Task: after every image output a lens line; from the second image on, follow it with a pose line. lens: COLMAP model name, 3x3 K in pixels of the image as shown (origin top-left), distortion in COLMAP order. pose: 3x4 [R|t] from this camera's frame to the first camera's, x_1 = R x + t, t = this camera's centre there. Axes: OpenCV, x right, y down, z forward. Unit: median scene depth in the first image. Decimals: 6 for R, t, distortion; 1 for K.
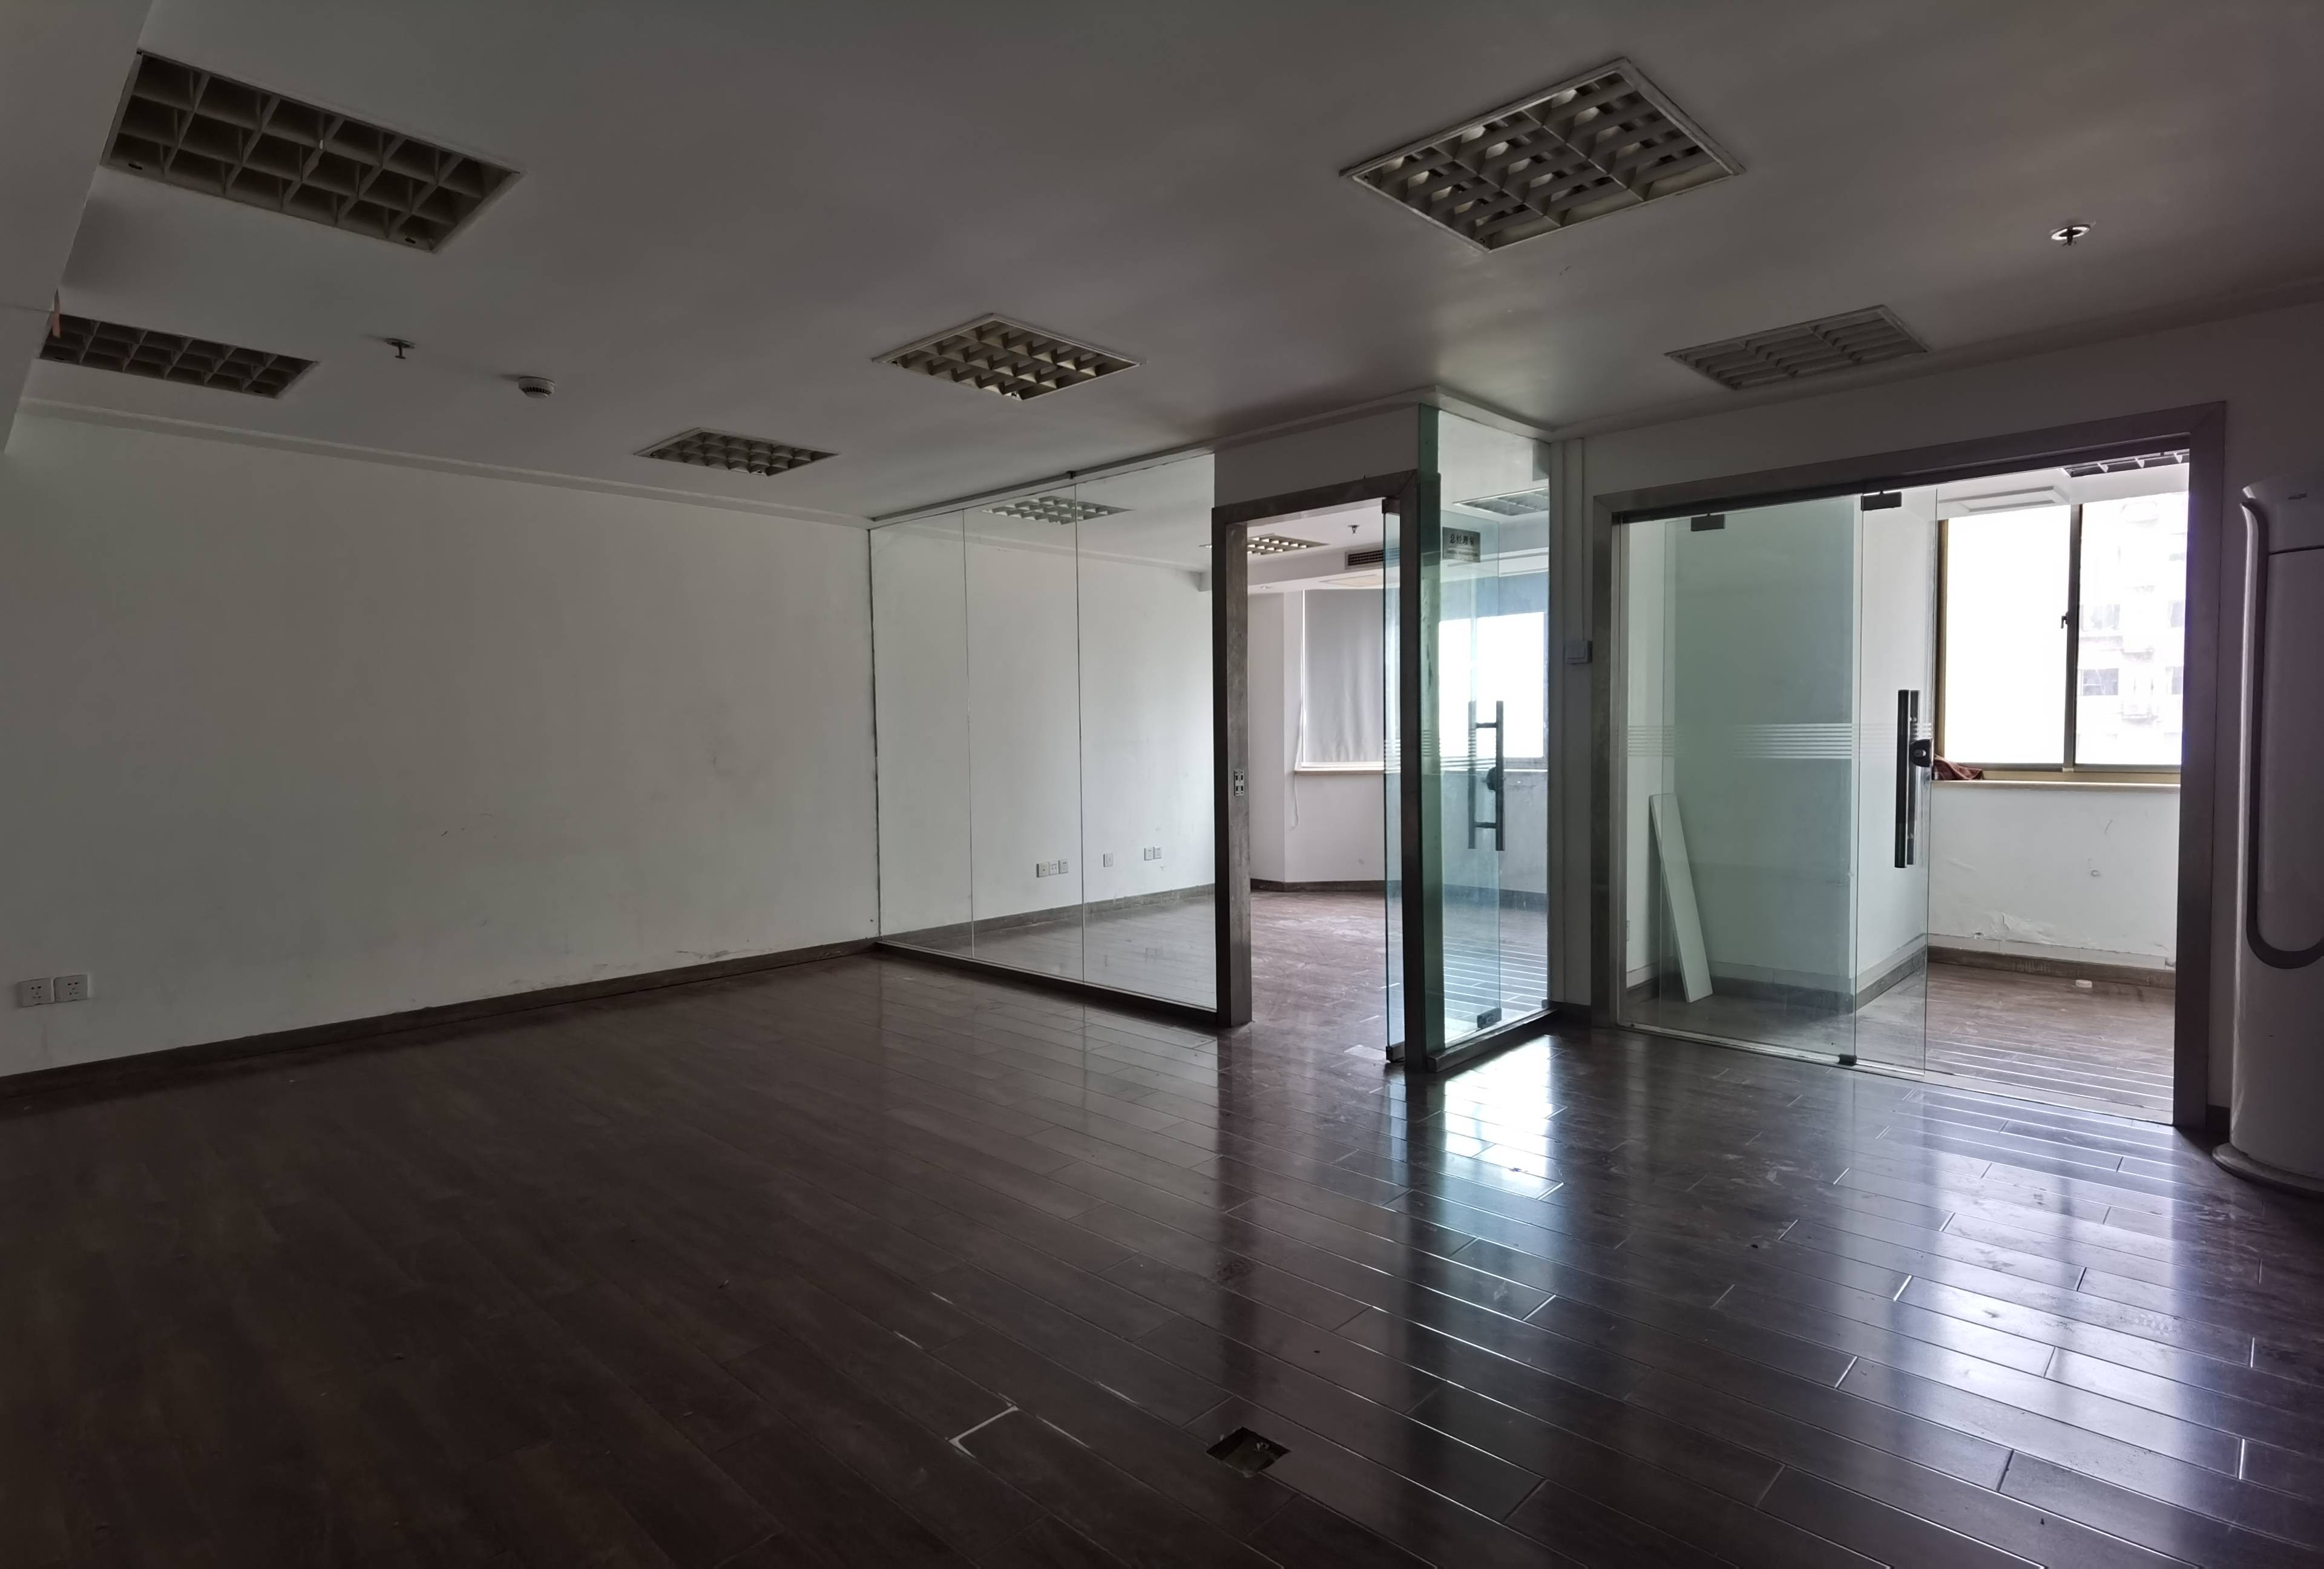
lens RADIAL K [[1196.0, 0, 1164.3], [0, 1196.0, 776.7], [0, 0, 1]] dist [0.015772, 0.000030]
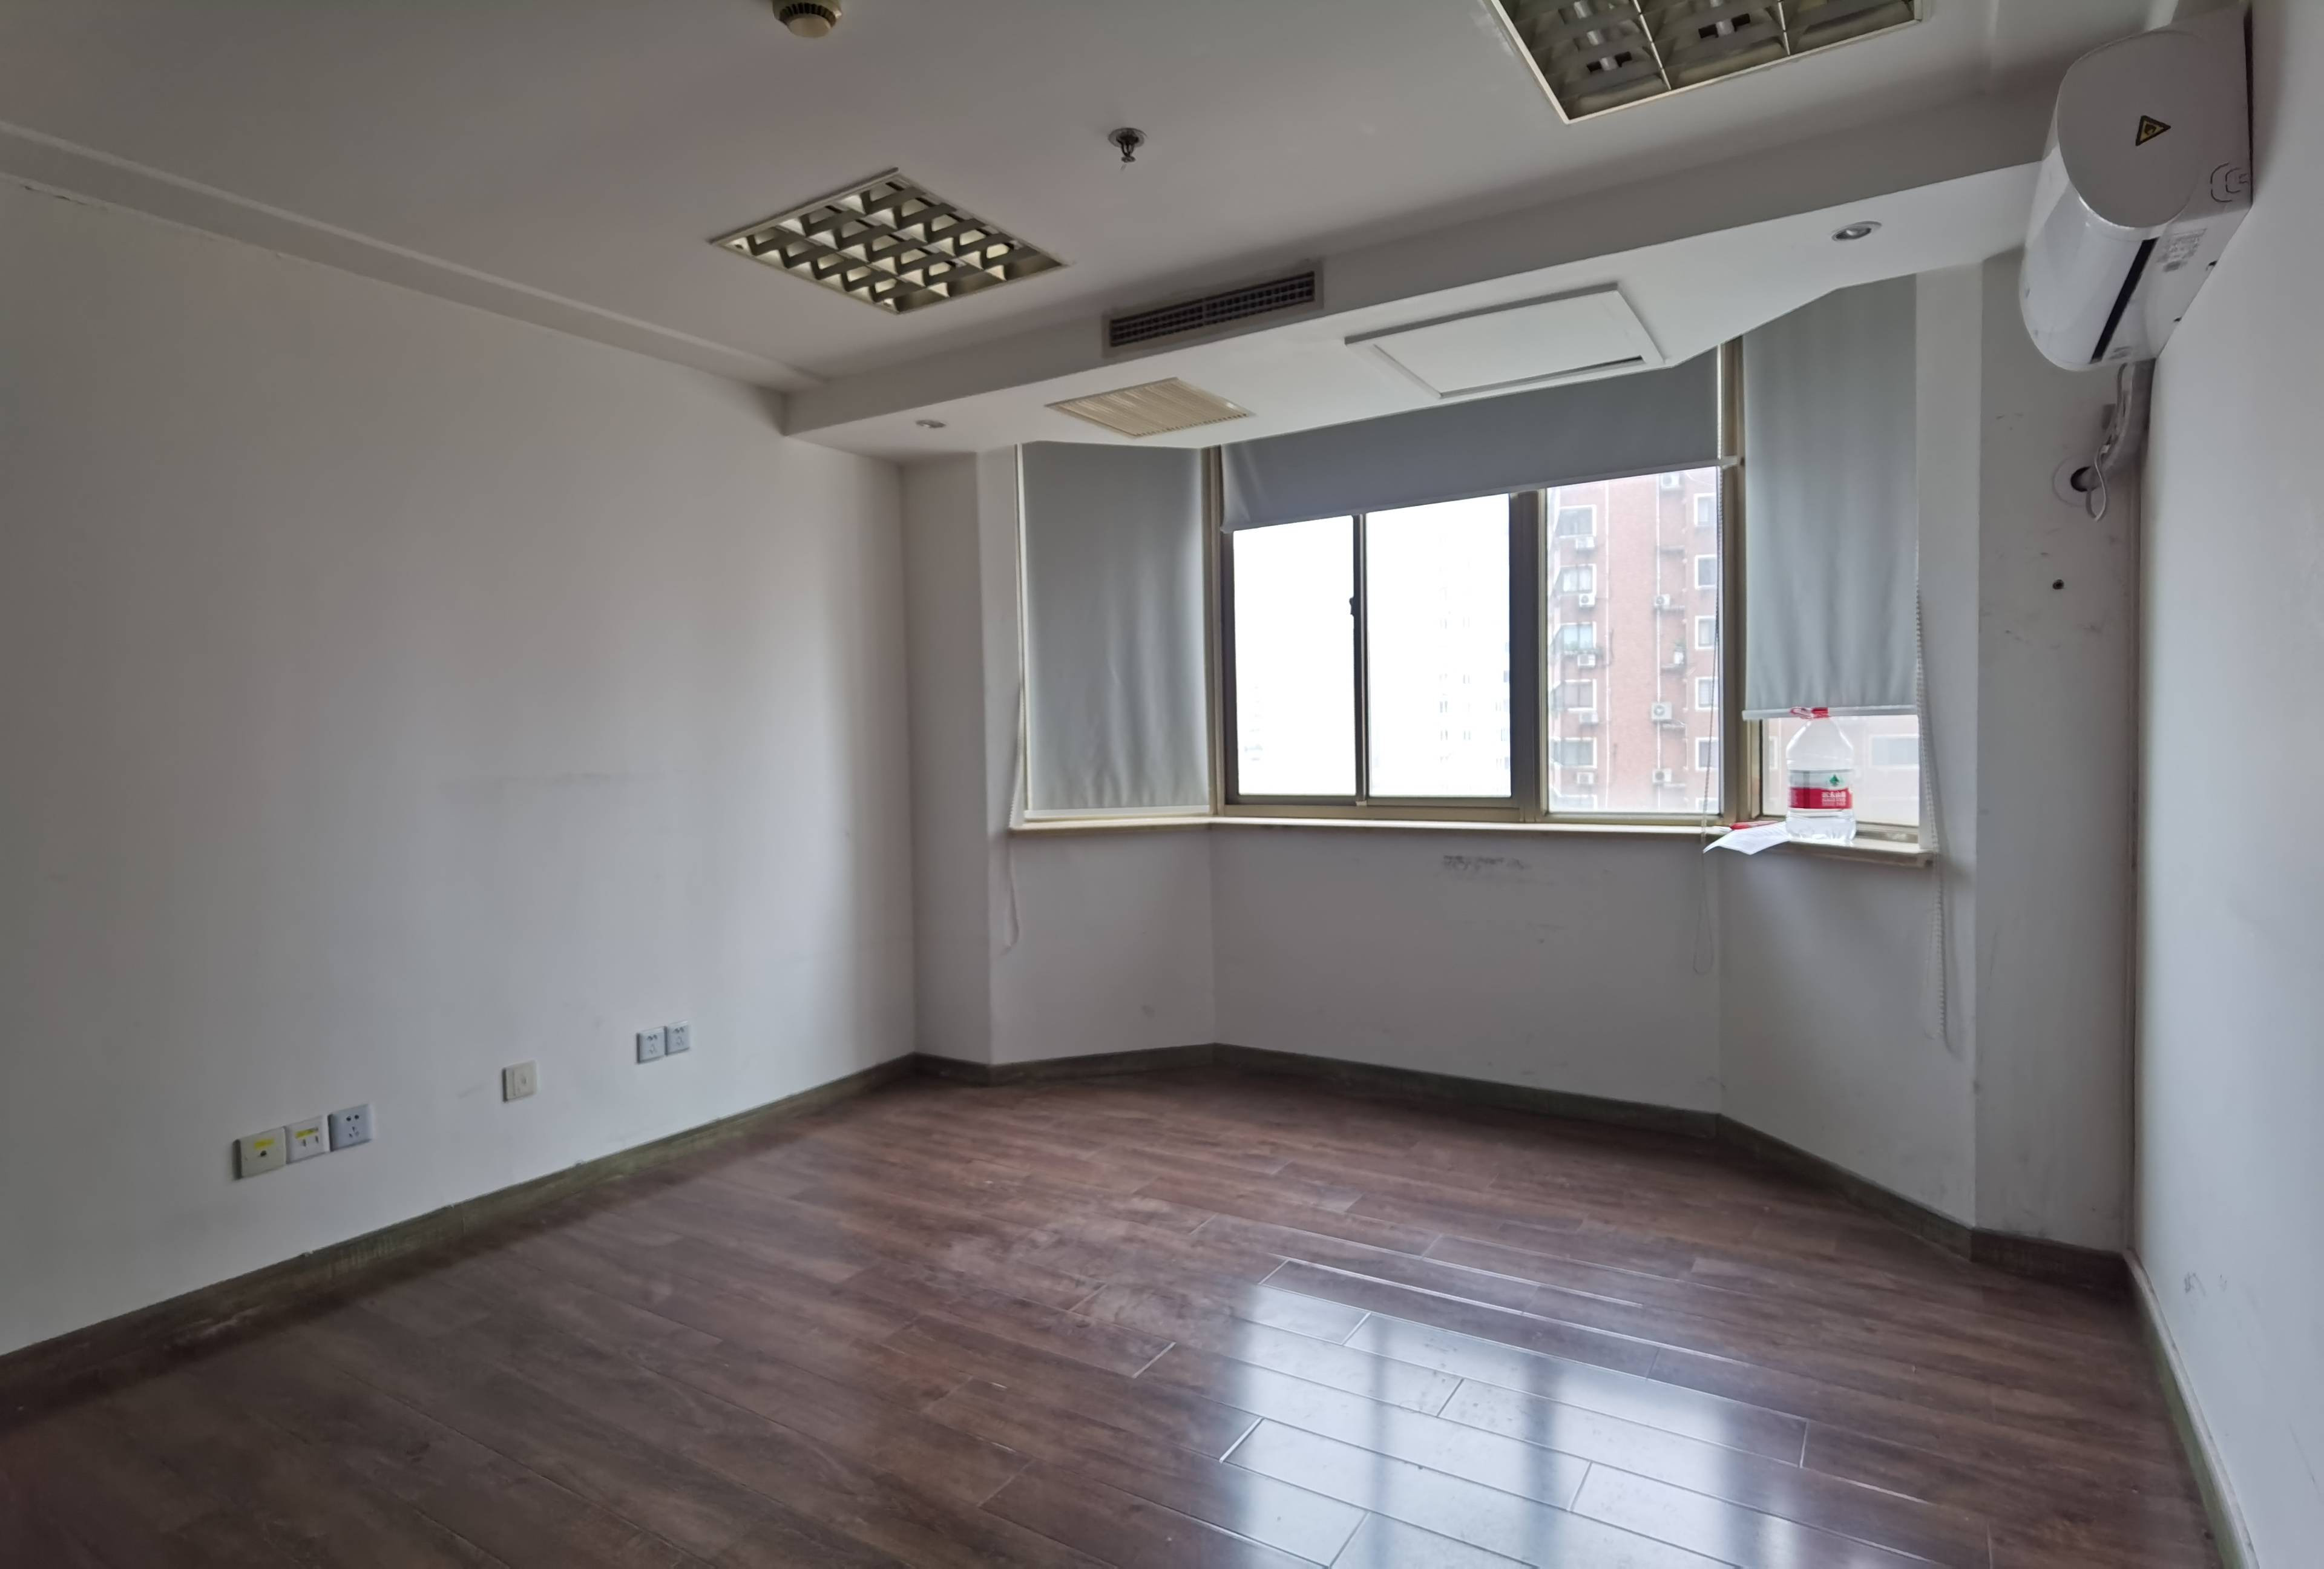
lens RADIAL K [[1196.0, 0, 1159.0], [0, 1196.0, 773.9], [0, 0, 1]] dist [0.015772, 0.000030]
pose [[0.979386, -0.010479, 0.201728, 0.076436], [0.013100, 0.999846, -0.011666, -0.022217], [-0.201575, 0.014068, 0.979372, 0.556082]]
